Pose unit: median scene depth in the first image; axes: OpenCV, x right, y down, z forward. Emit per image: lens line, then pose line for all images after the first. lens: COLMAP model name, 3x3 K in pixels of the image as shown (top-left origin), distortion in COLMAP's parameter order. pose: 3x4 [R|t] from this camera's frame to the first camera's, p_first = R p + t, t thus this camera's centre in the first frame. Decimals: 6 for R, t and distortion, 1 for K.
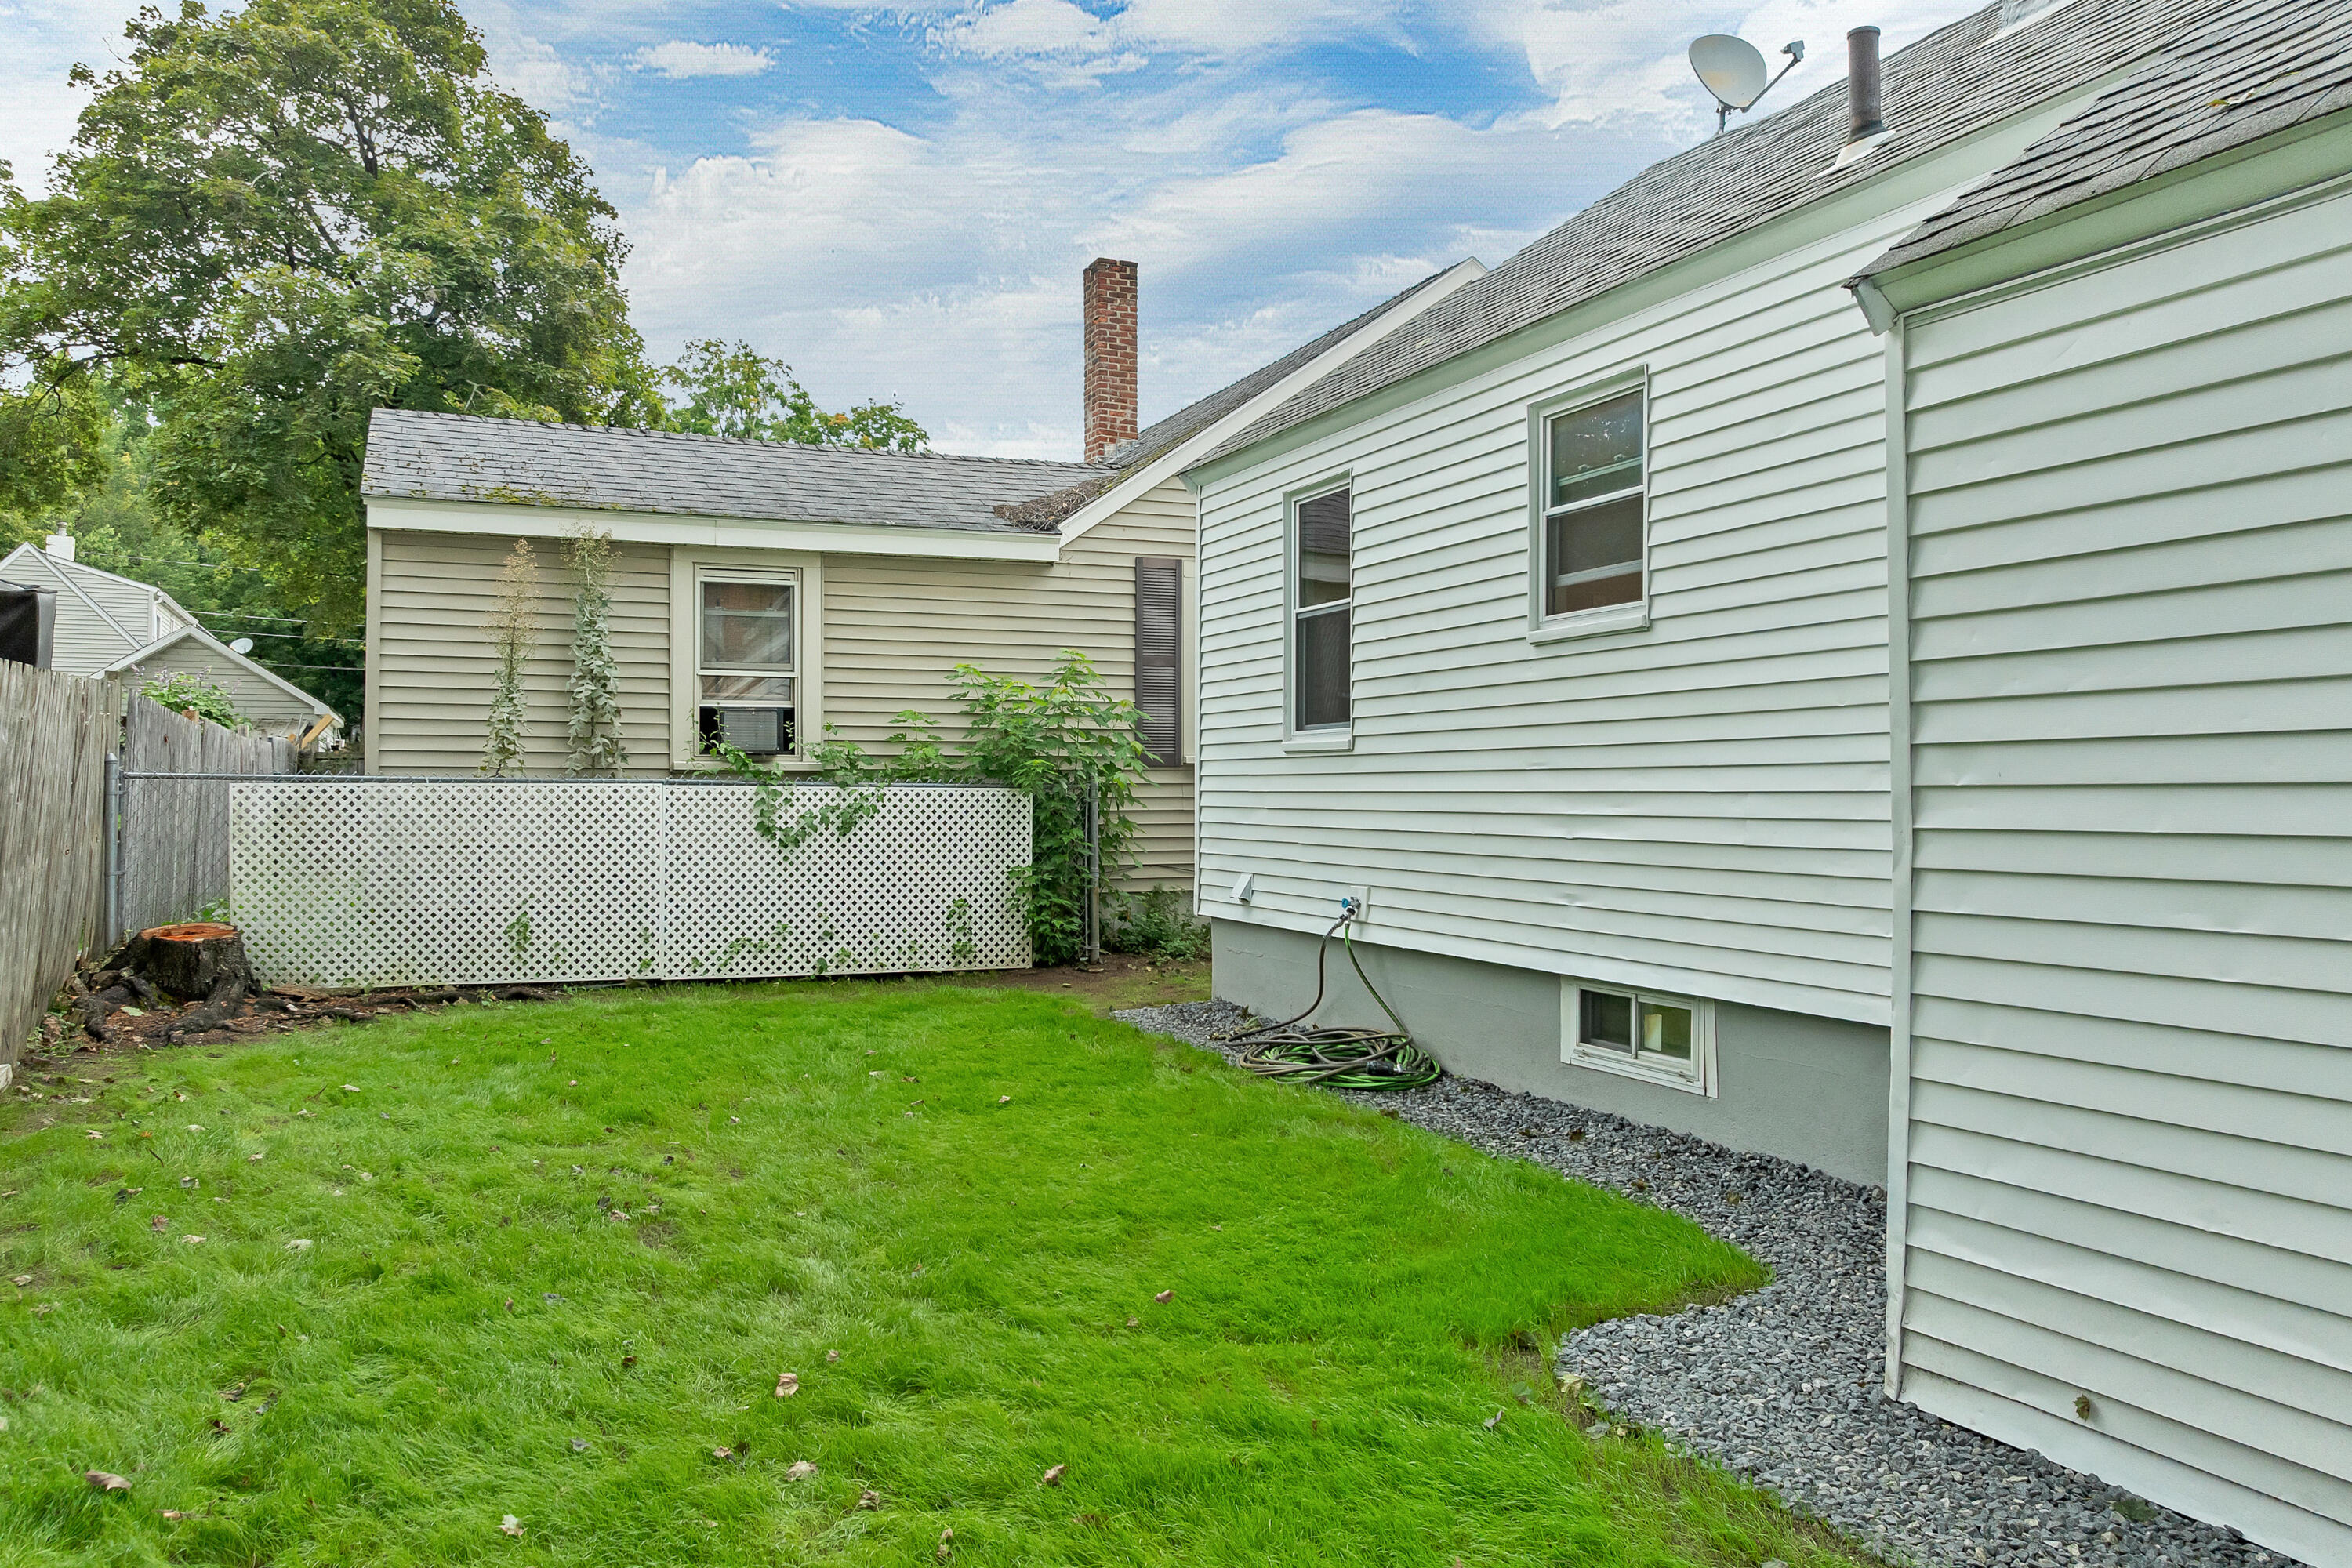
lens RADIAL K [[1699.7, 0, 1175.3], [0, 1699.7, 781.0], [0, 0, 1]] dist [-0.042497, 0.015496]
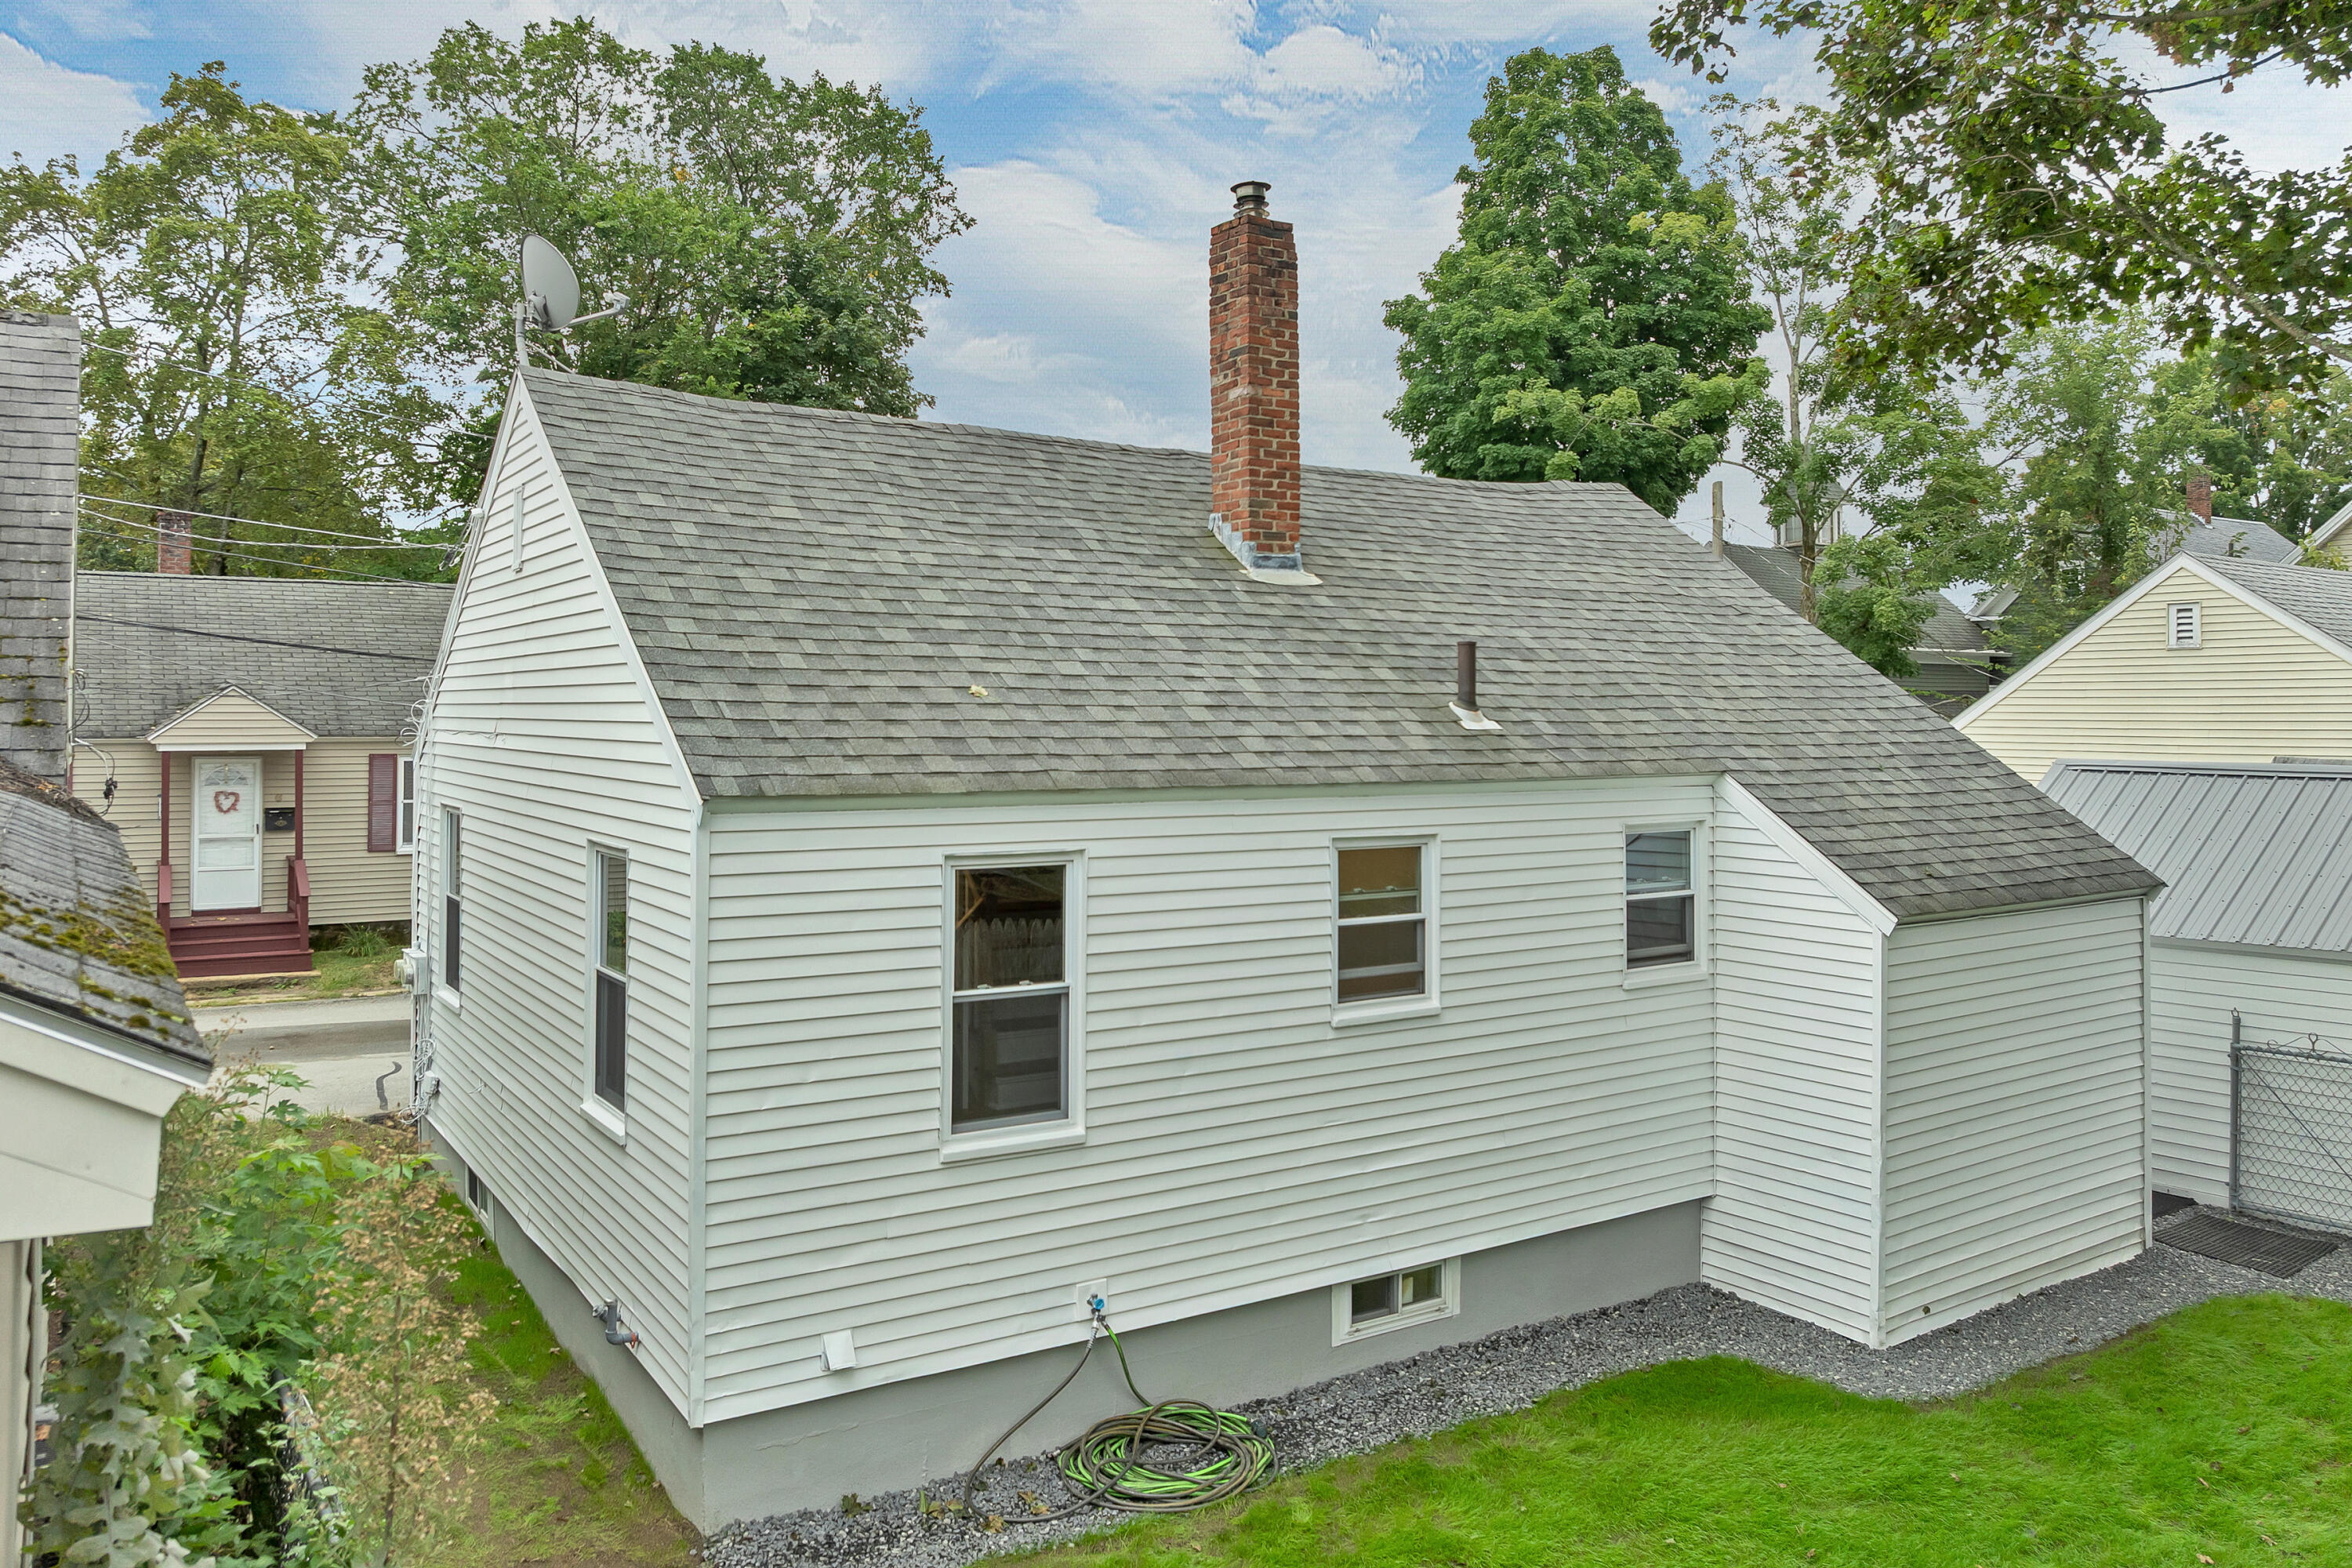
lens RADIAL K [[1699.7, 0, 1194.8], [0, 1699.7, 766.7], [0, 0, 1]] dist [-0.042497, 0.015496]
pose [[-0.173644, -0.000419, 0.984808, -1.023620], [0.001588, 0.999998, 0.000705, -0.278319], [-0.984807, 0.001687, -0.173643, 1.335818]]
